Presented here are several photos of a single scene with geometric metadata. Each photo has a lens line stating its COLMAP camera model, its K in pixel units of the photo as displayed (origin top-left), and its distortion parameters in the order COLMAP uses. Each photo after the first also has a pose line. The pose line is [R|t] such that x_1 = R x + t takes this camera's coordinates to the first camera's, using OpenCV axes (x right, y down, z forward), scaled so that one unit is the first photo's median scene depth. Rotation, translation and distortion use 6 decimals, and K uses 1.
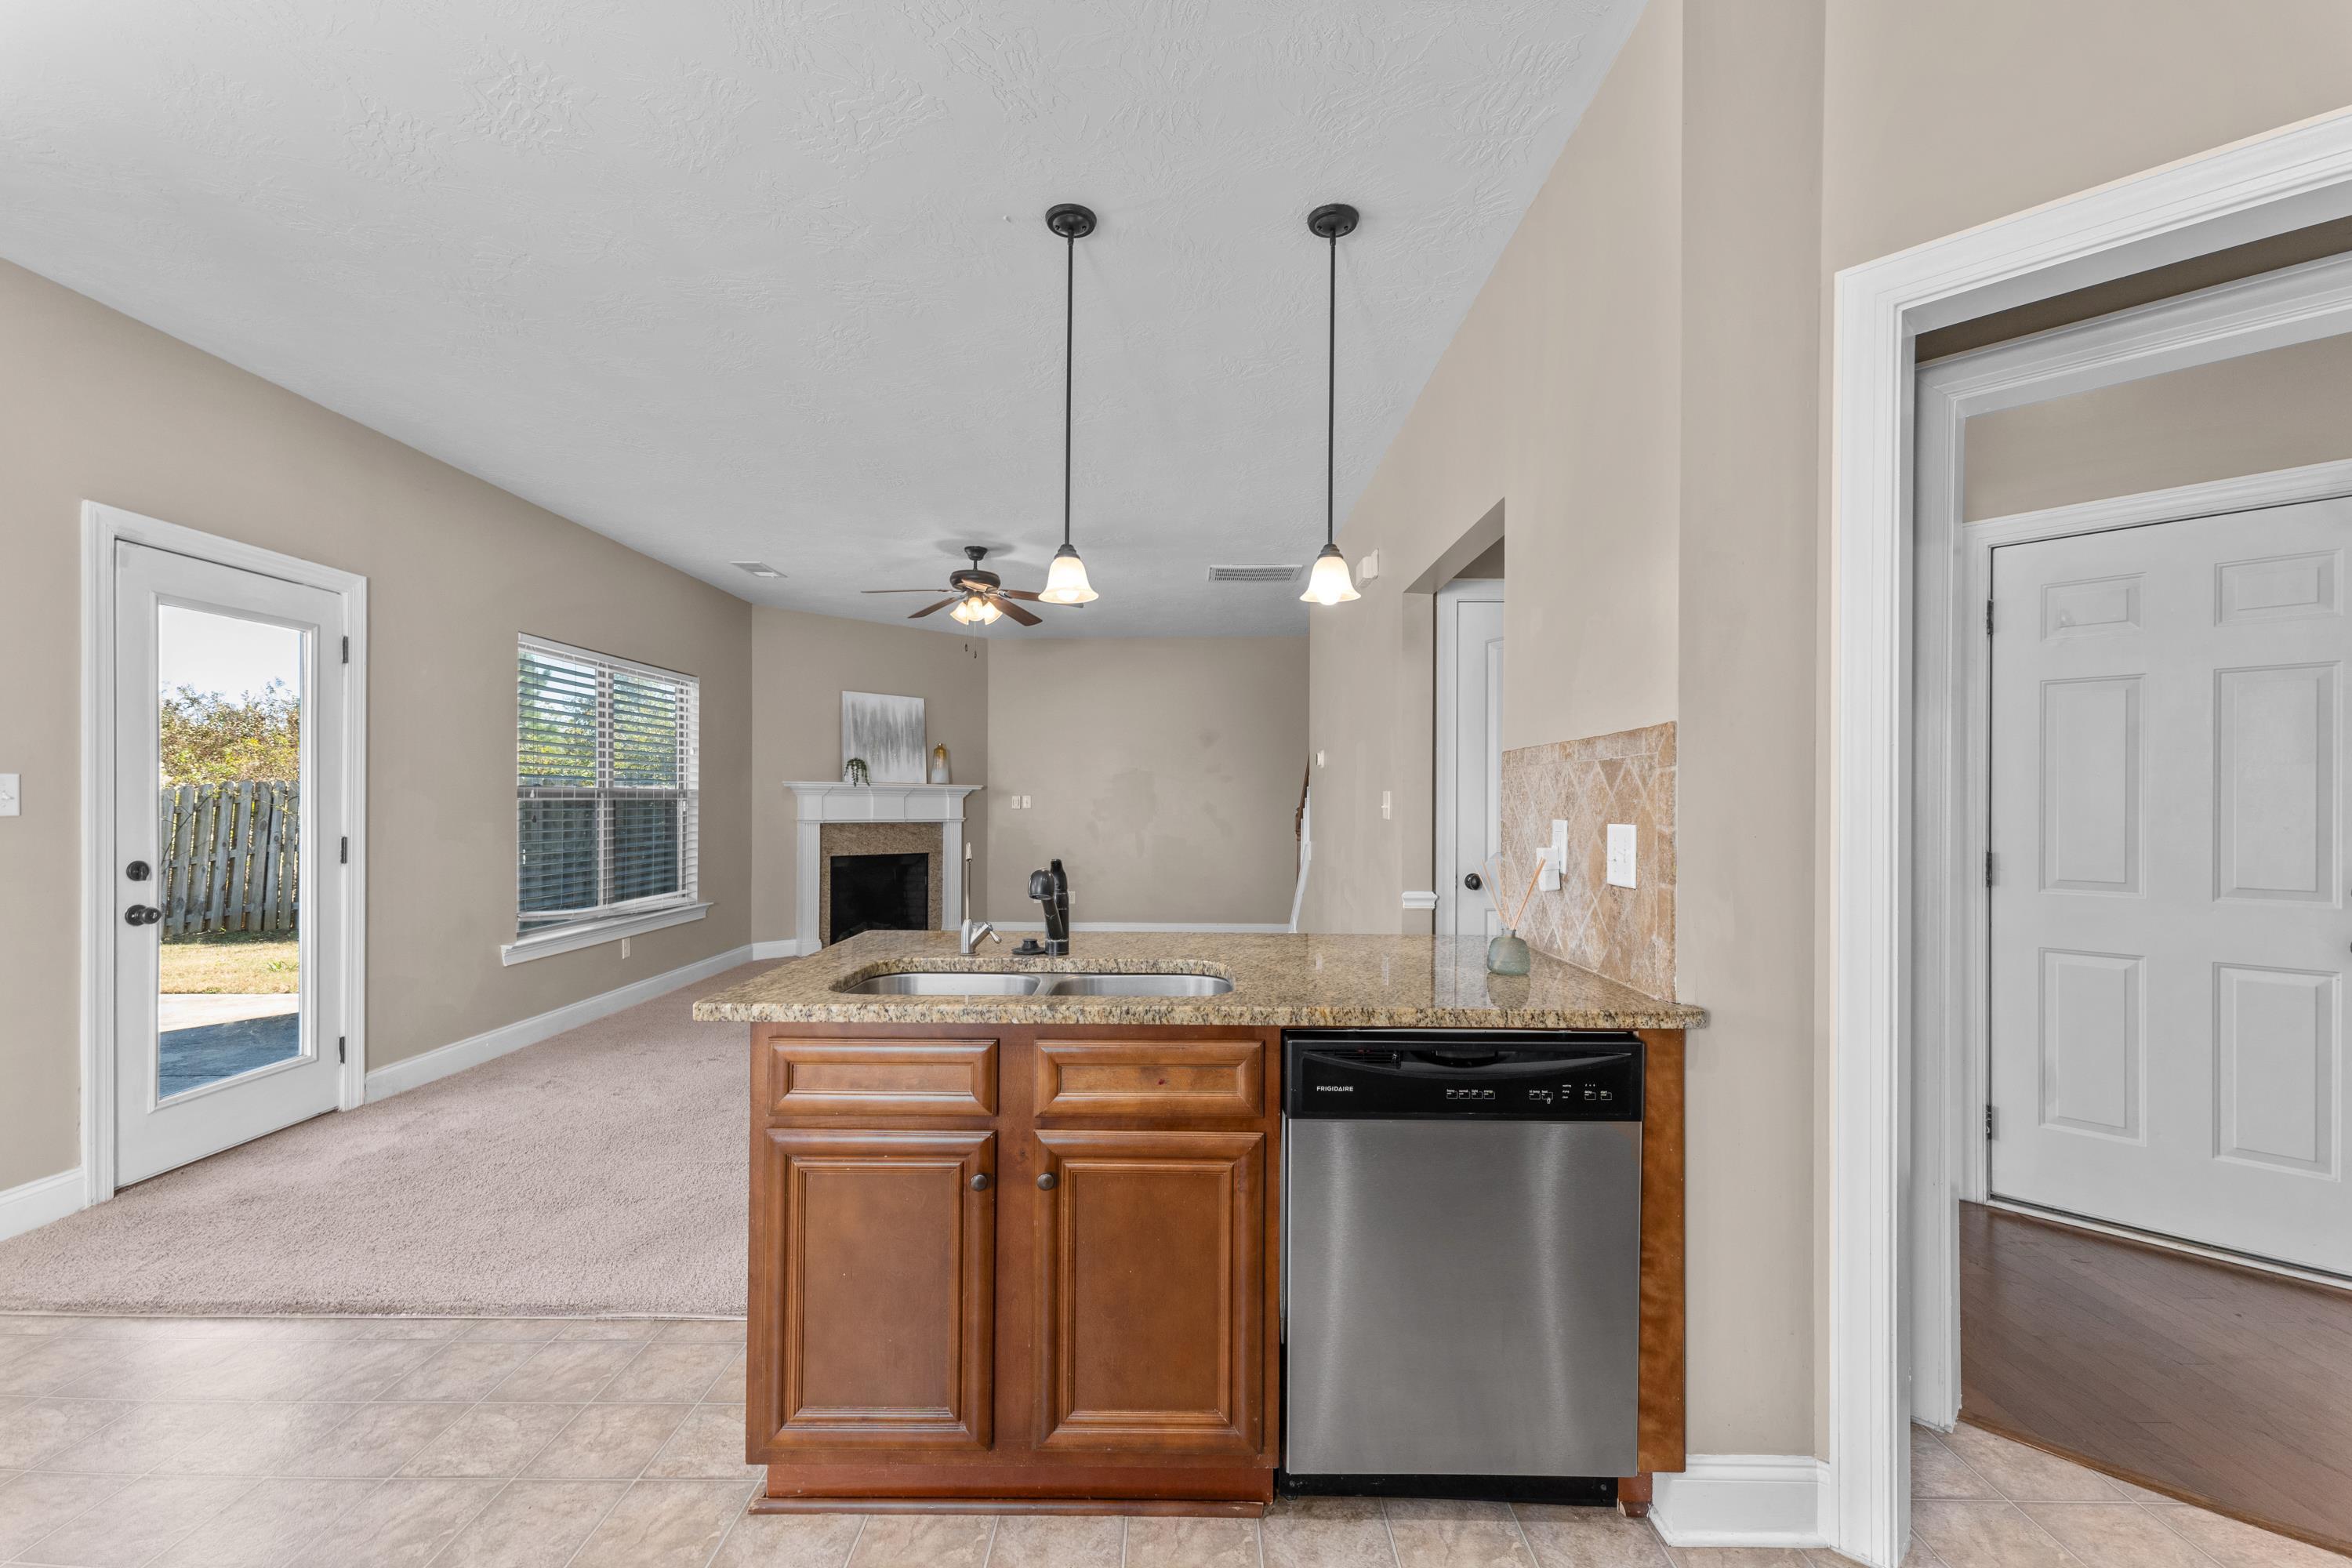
lens RADIAL K [[965.3, 0, 1180.1], [0, 965.3, 812.4], [0, 0, 1]] dist [0.027485, -0.001193]
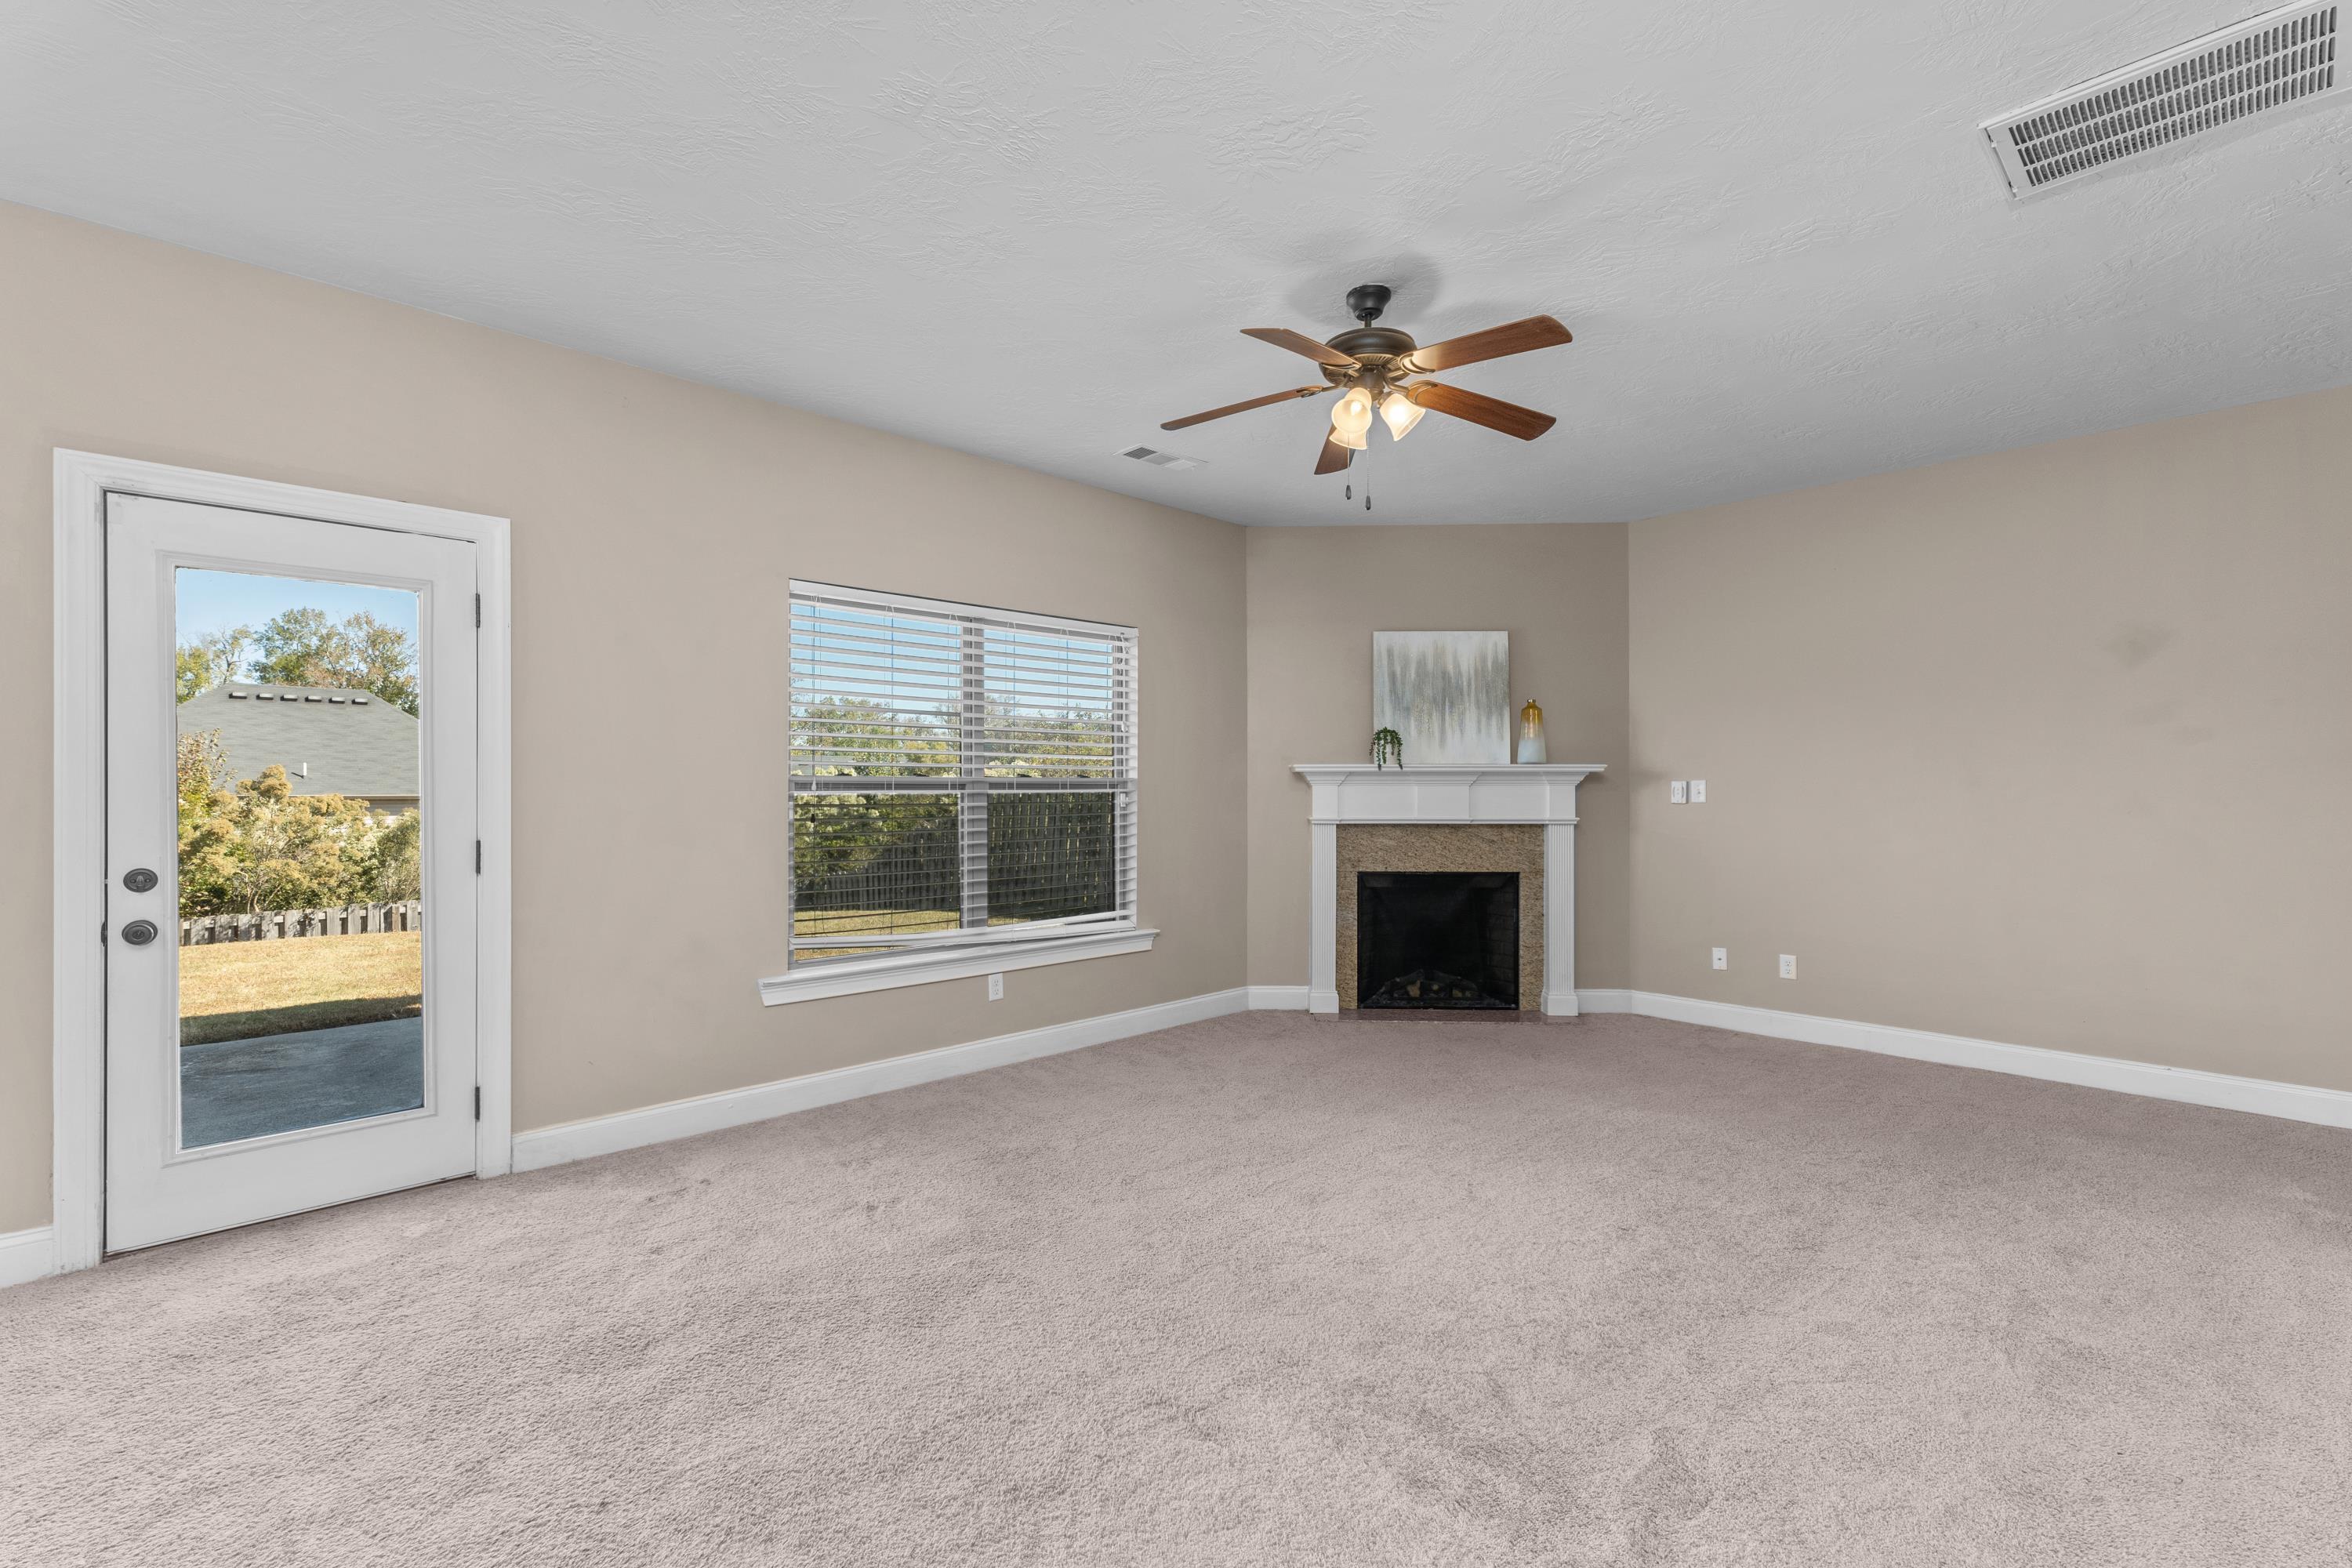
lens RADIAL K [[1008.9, 0, 1177.4], [0, 1008.9, 788.1], [0, 0, 1]] dist [0.009192, -0.000232]
pose [[0.686587, -0.008756, -0.726995, 0.077380], [-0.002335, 0.999896, -0.014249, -0.003788], [0.727044, 0.011481, 0.686495, 0.420115]]
